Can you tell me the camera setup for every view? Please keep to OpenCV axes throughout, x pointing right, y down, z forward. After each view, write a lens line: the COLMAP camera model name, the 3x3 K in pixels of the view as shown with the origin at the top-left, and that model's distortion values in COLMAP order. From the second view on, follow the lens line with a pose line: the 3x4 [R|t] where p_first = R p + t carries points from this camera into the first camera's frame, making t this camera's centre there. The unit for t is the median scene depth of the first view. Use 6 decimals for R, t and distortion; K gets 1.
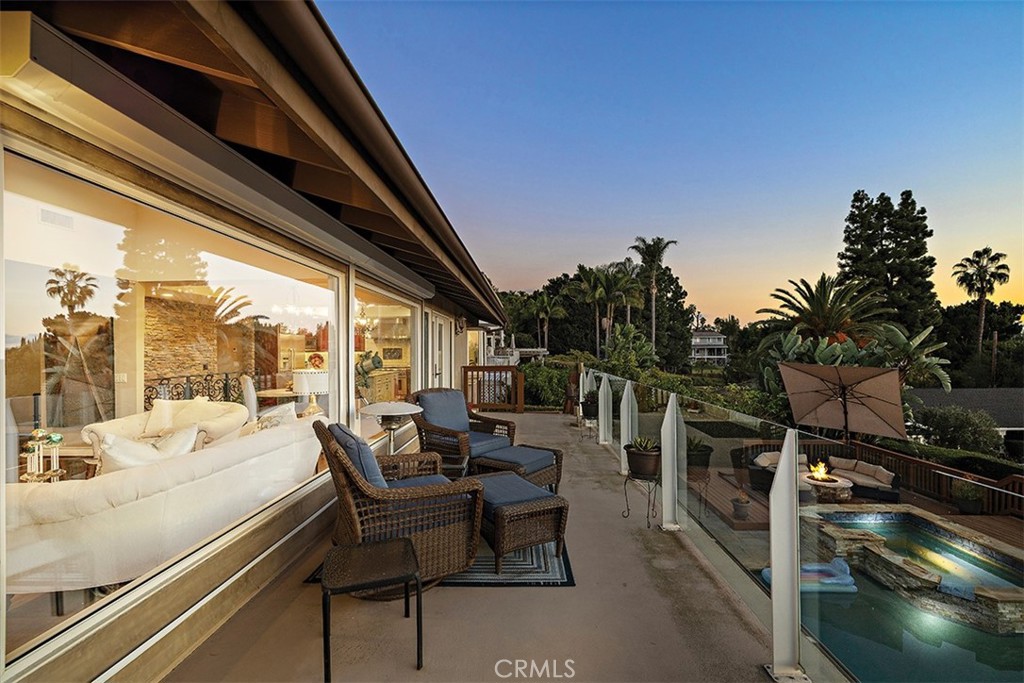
lens RADIAL K [[426.3, 0, 514.5], [0, 426.3, 344.9], [0, 0, 1]] dist [0.002555, 0.000266]
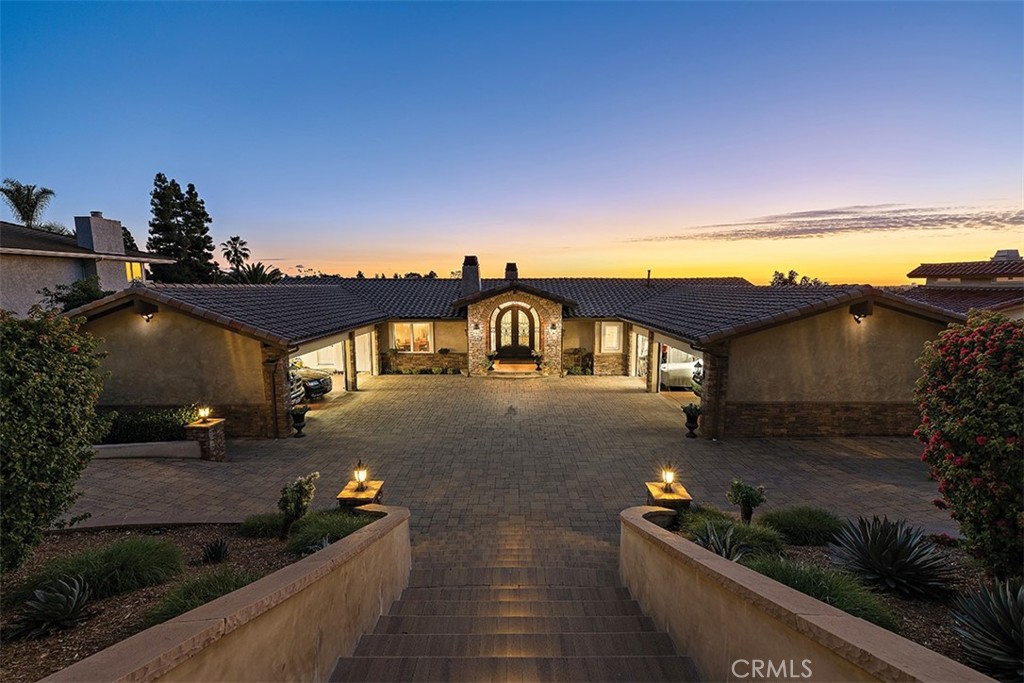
lens RADIAL K [[426.3, 0, 508.5], [0, 426.3, 342.9], [0, 0, 1]] dist [0.002555, 0.000266]
pose [[-0.023271, -0.128225, 0.991472, -0.536458], [-0.004074, 0.991745, 0.128164, -0.035691], [-0.999721, -0.001056, -0.023601, 0.015858]]
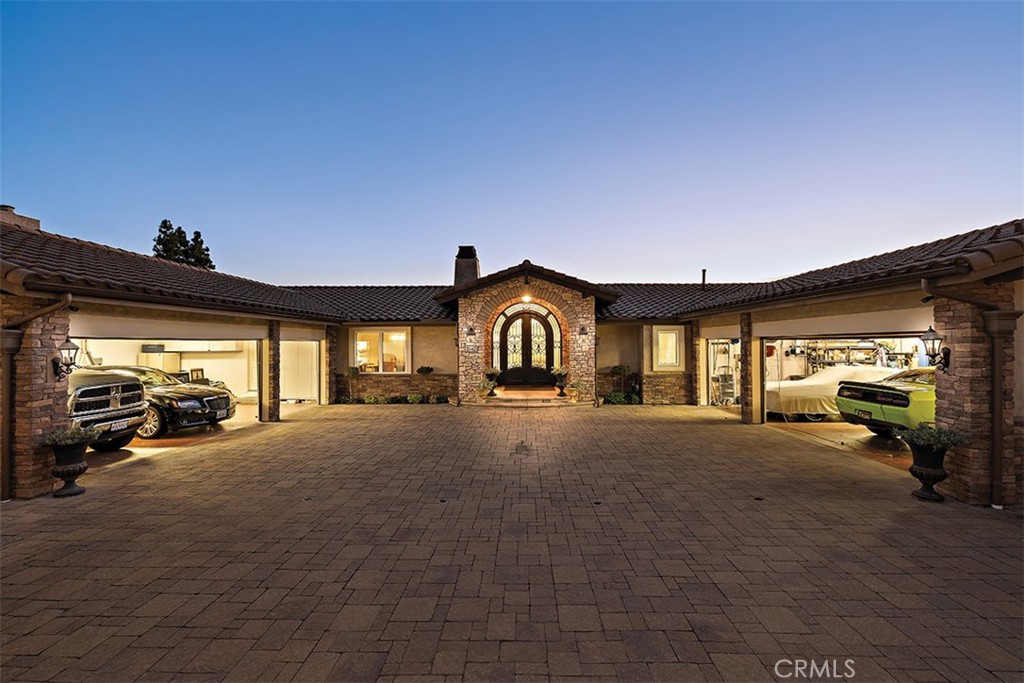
lens RADIAL K [[426.3, 0, 512.0], [0, 426.3, 342.6], [0, 0, 1]] dist [0.002555, 0.000266]
pose [[-0.007156, 0.006460, 0.999954, -0.446410], [-0.003091, 0.999974, -0.006483, -0.002984], [-0.999970, -0.003137, -0.007136, 0.012927]]
